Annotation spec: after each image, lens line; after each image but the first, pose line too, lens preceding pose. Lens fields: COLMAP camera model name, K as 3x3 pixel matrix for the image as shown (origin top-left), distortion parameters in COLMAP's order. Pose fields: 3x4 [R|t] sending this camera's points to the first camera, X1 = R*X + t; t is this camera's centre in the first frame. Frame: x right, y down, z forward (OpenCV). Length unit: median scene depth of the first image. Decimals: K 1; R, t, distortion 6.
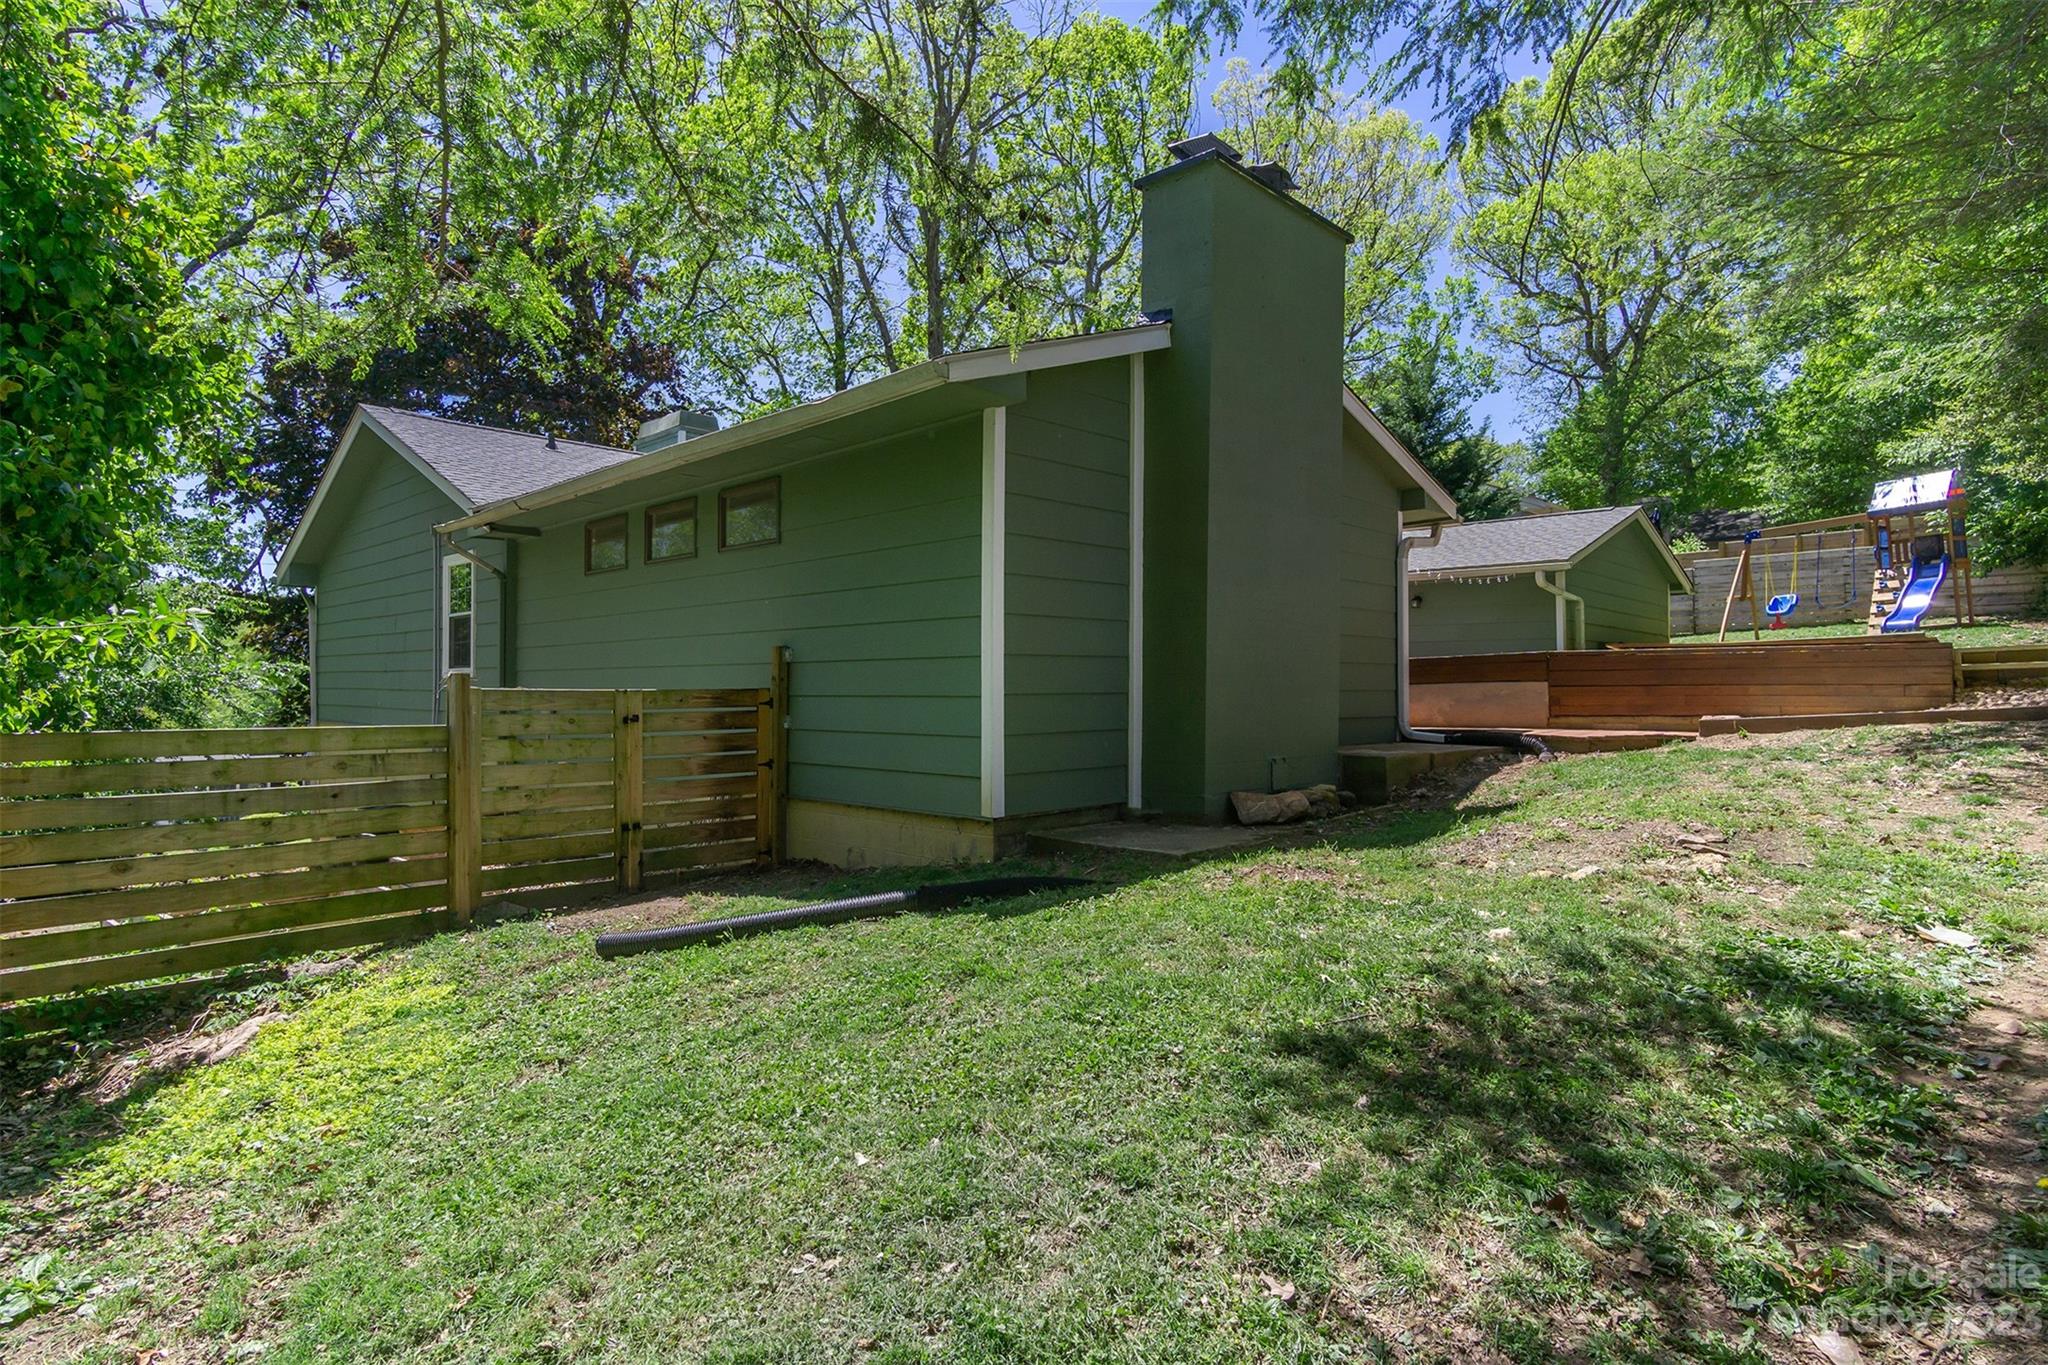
lens RADIAL K [[1087.8, 0, 1024.0], [0, 1087.8, 682.5], [0, 0, 1]] dist [-0.000543, -0.000459]
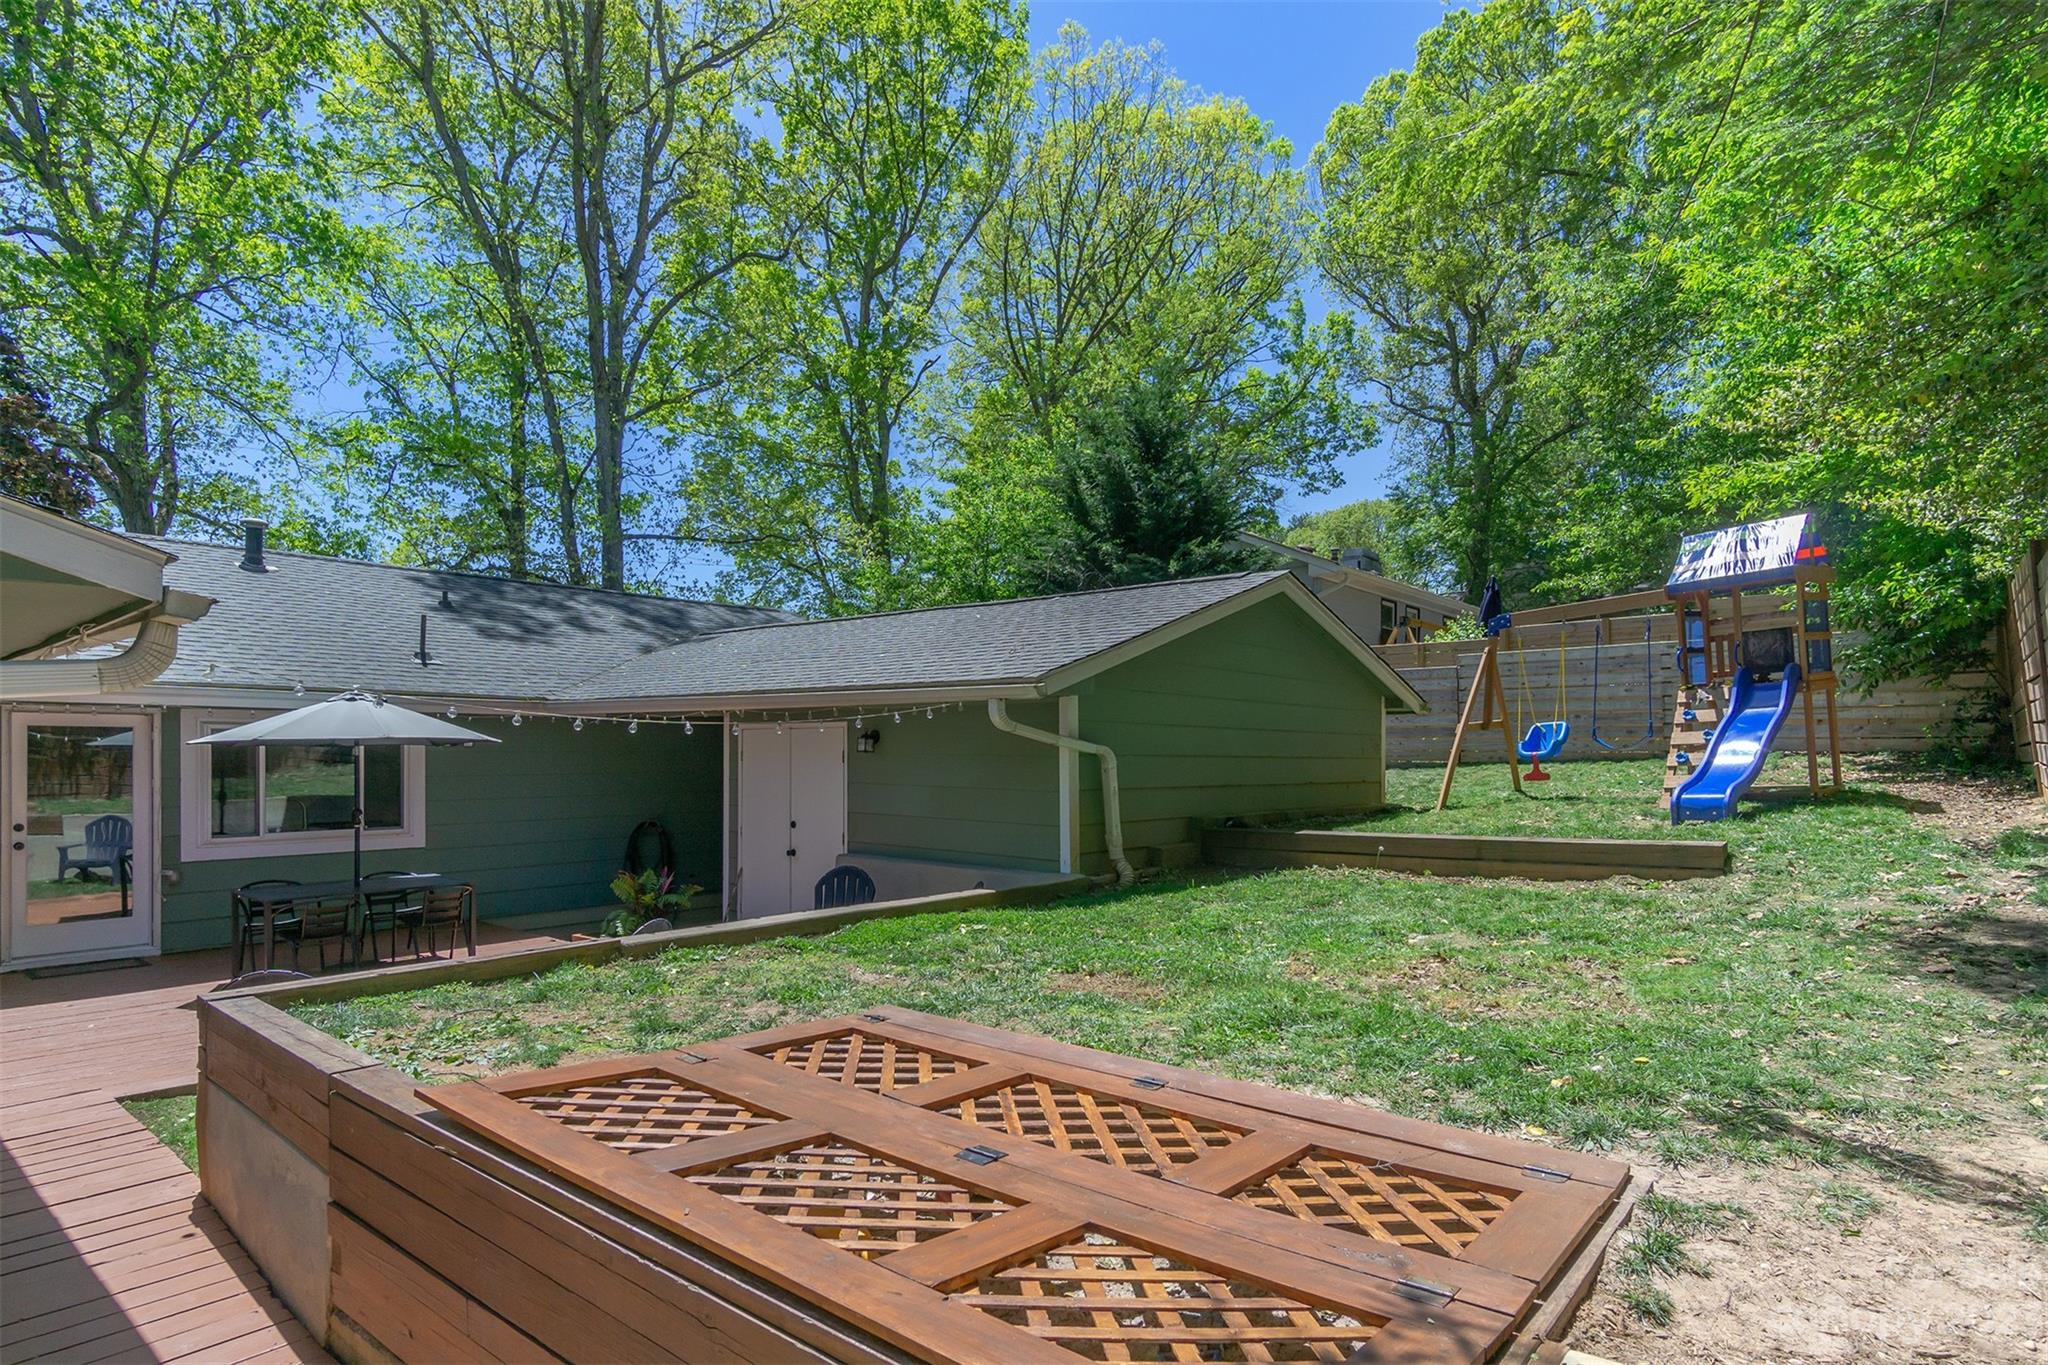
lens RADIAL K [[1108.9, 0, 1021.7], [0, 1108.9, 746.2], [0, 0, 1]] dist [-0.000123, 0.000339]
pose [[0.998094, 0.001621, 0.061698, 0.407304], [-0.001826, 0.999993, 0.003260, -0.075041], [-0.061692, -0.003367, 0.998090, 0.445602]]
